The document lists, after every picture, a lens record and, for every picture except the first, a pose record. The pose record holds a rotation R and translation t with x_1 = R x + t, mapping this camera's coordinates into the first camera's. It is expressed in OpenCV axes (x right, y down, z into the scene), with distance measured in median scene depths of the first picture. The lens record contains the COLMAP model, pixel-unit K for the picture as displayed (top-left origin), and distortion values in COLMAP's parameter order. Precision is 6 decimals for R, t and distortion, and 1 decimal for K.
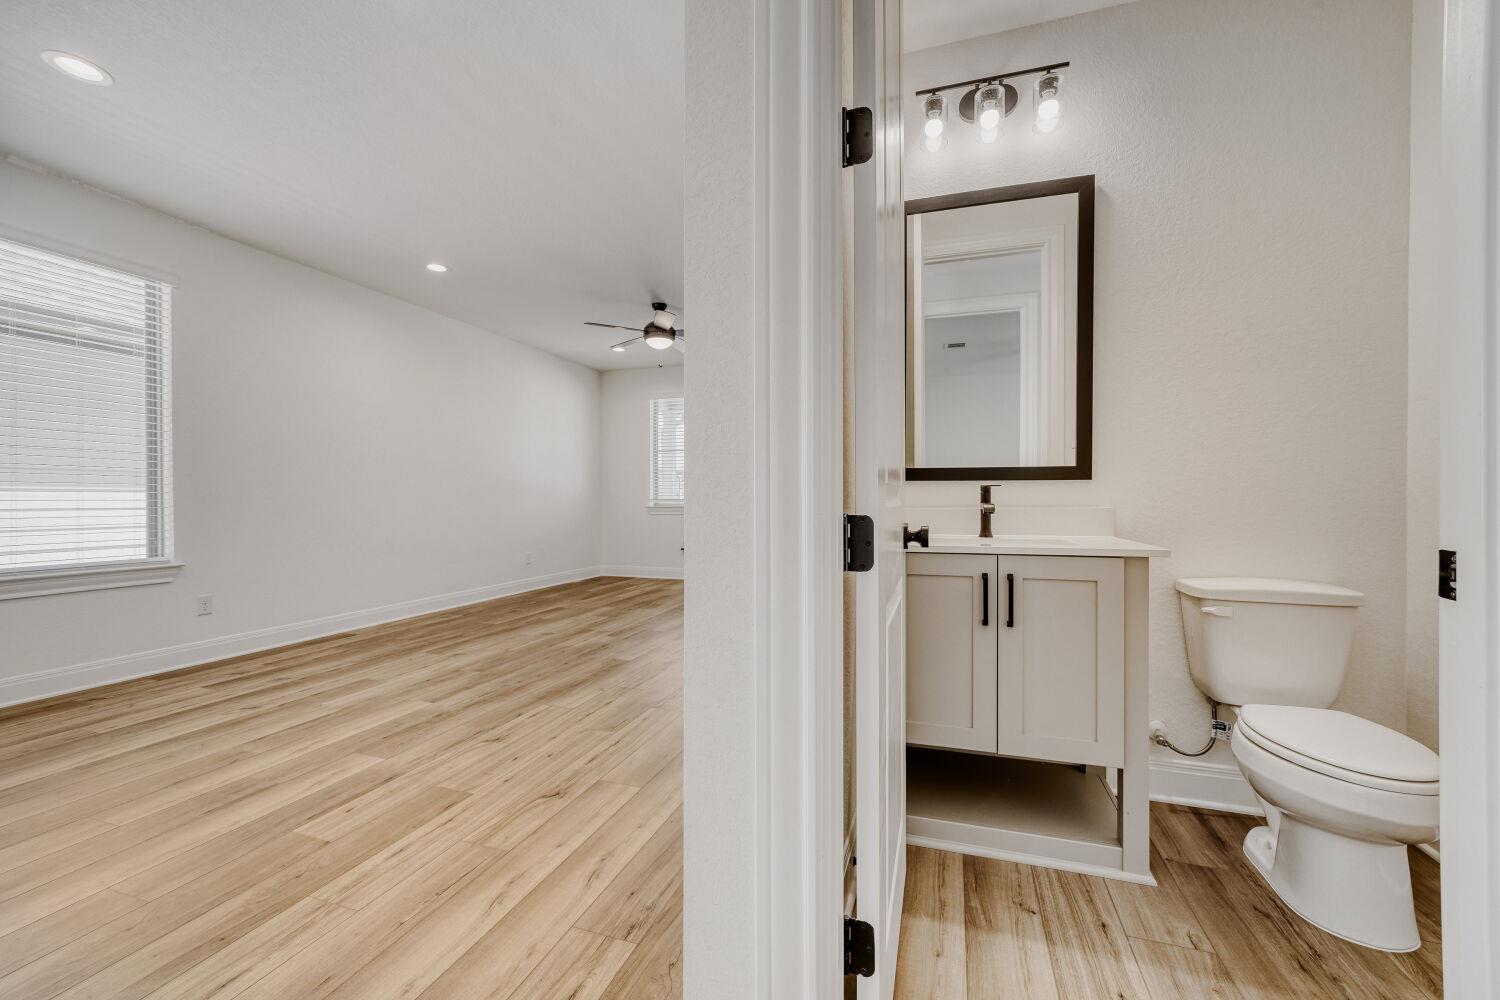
lens RADIAL K [[598.1, 0, 752.4], [0, 598.1, 502.4], [0, 0, 1]] dist [-0.006721, 0.000261]
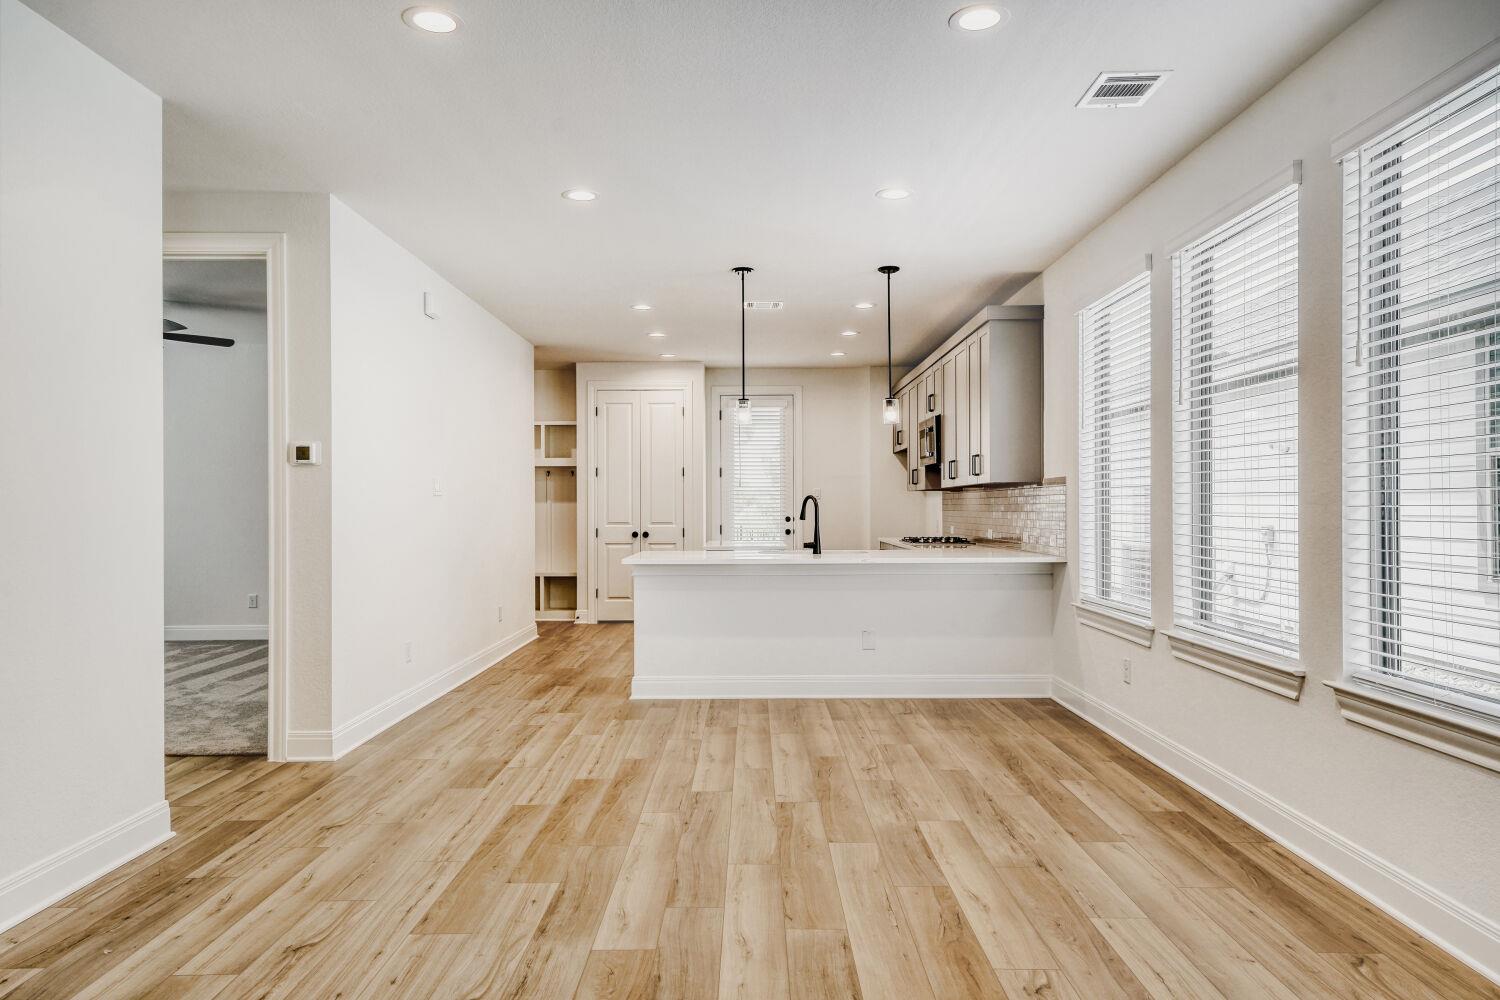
lens RADIAL K [[985.0, 0, 750.0], [0, 985.0, 500.0], [0, 0, 1]] dist [0.018955, 0.004202]
pose [[-0.949791, 0.001745, -0.312879, -0.396068], [0.002402, 0.999996, -0.001713, -0.082157], [0.312875, -0.002379, -0.949791, 1.978570]]
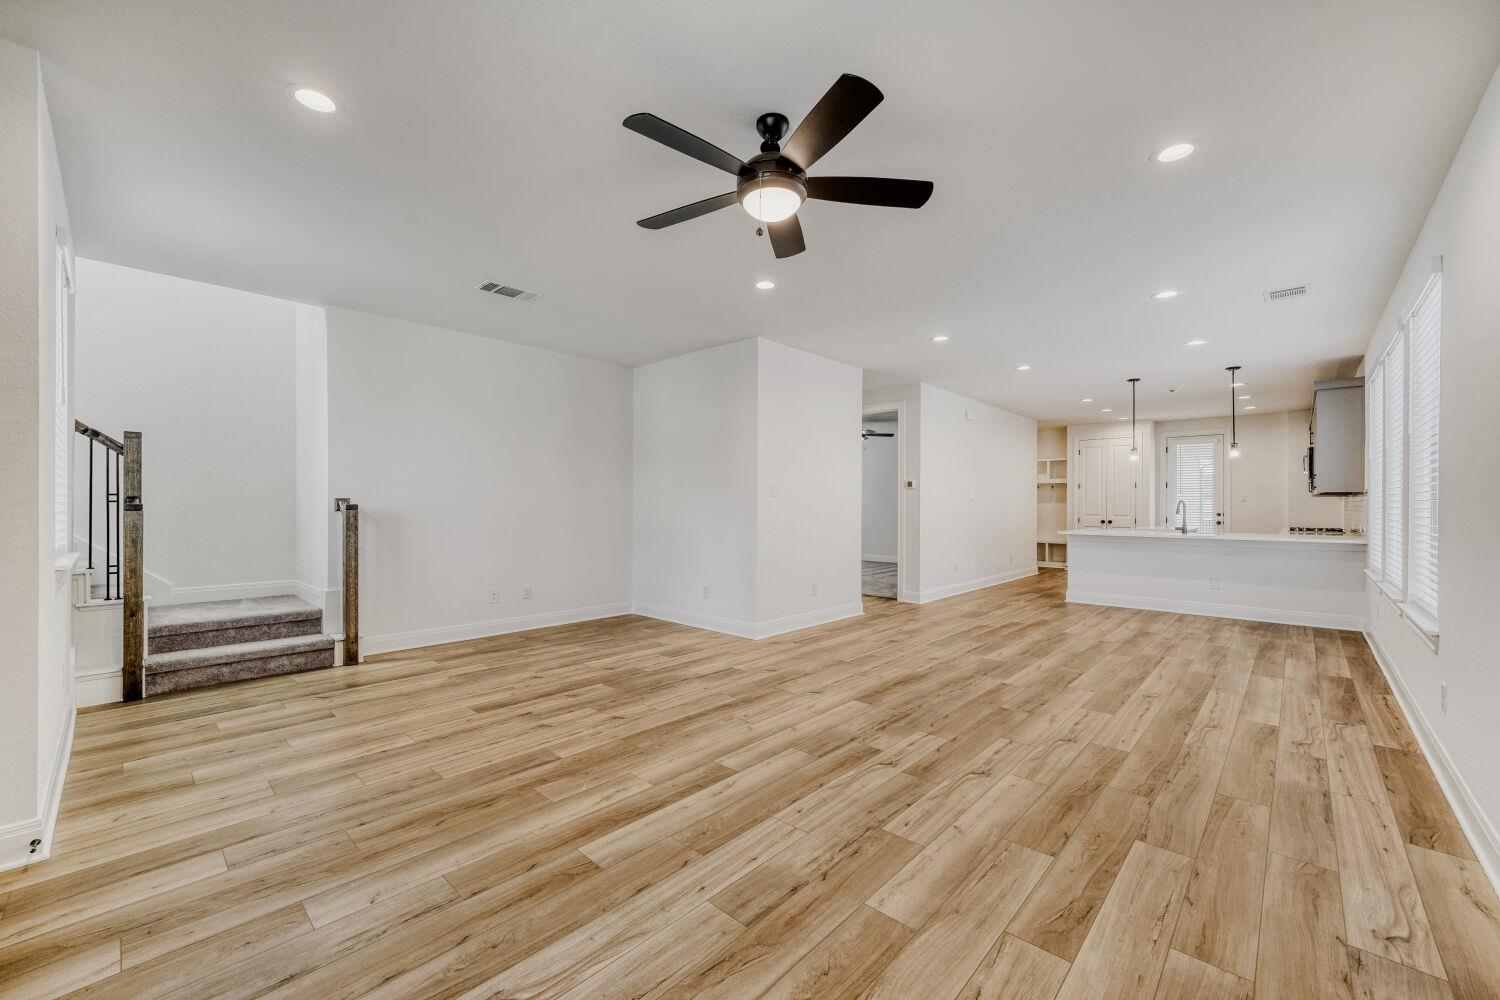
lens RADIAL K [[594.0, 0, 750.2], [0, 594.0, 503.9], [0, 0, 1]] dist [-0.003286, -0.000245]
pose [[-0.910153, -0.001664, 0.414268, -0.672346], [-0.000344, 0.999995, 0.003263, -0.089485], [-0.414271, 0.002828, -0.910149, 2.909166]]
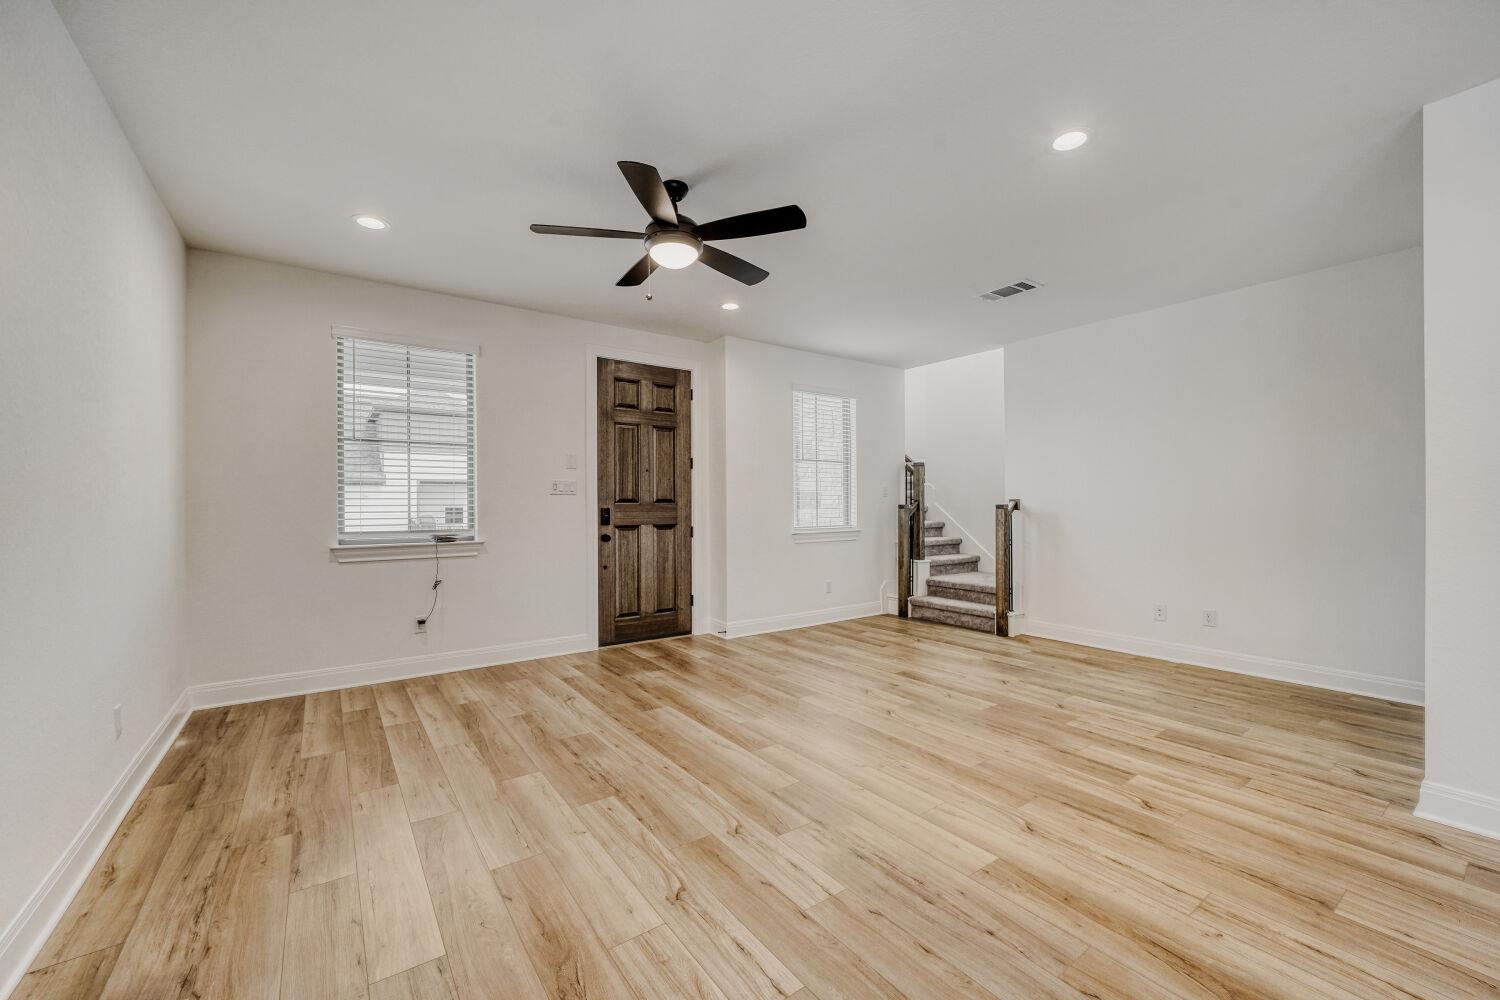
lens RADIAL K [[598.1, 0, 752.4], [0, 598.1, 502.4], [0, 0, 1]] dist [-0.006721, 0.000261]
pose [[0.585150, 0.003335, 0.810918, -1.142969], [0.006953, 0.999934, -0.009130, -0.076021], [-0.810895, 0.010981, 0.585088, 1.282971]]
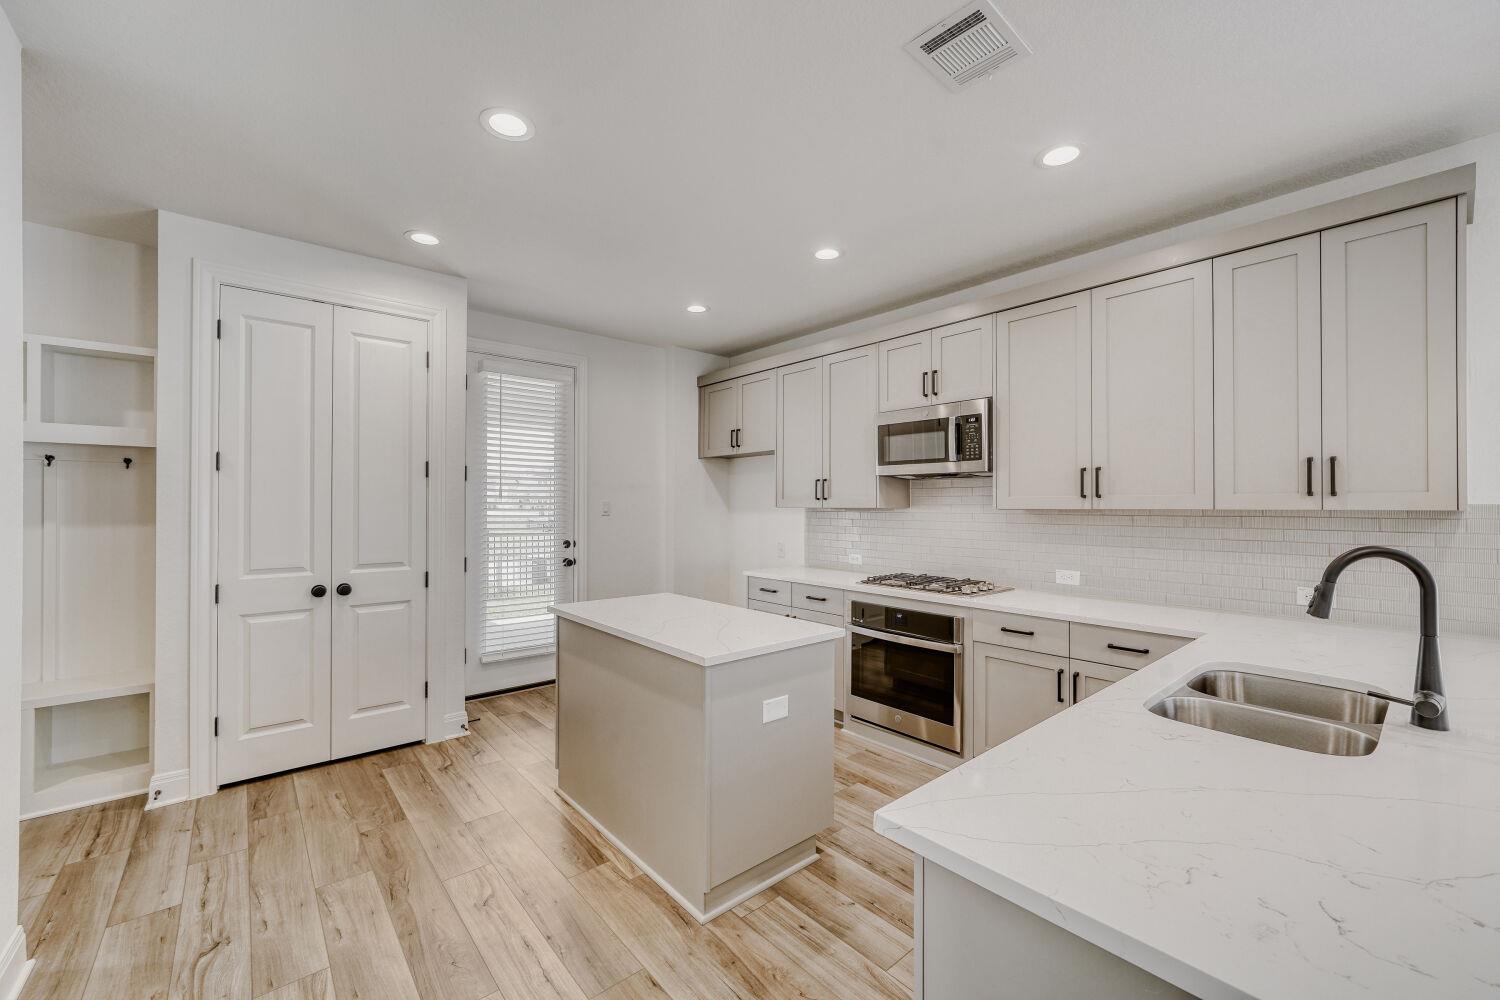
lens RADIAL K [[596.6, 0, 756.0], [0, 596.6, 501.7], [0, 0, 1]] dist [-0.004457, -0.000010]
pose [[-0.510062, -0.008244, -0.860098, -0.622418], [-0.006802, 0.999961, -0.005551, -0.129538], [0.860111, 0.003019, -0.510098, -0.623683]]
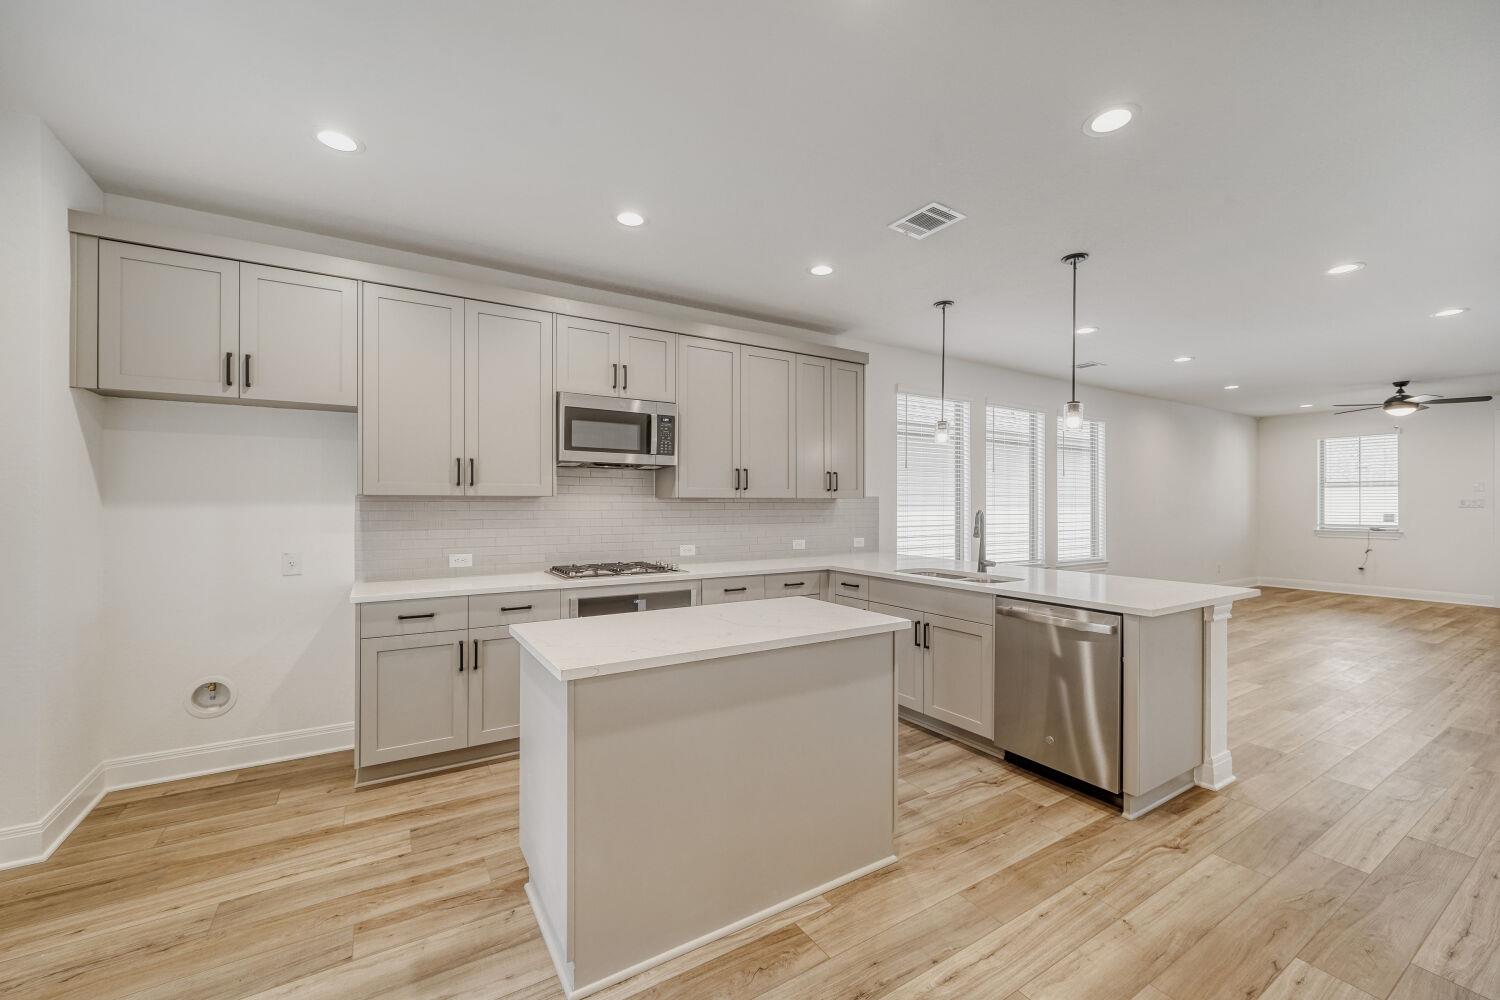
lens RADIAL K [[585.9, 0, 744.7], [0, 585.9, 507.9], [0, 0, 1]] dist [-0.015275, 0.006228]
pose [[0.759410, 0.018805, -0.650341, -0.867393], [-0.011936, 0.999817, 0.014973, -0.122705], [0.650503, -0.003608, 0.759495, -1.854648]]
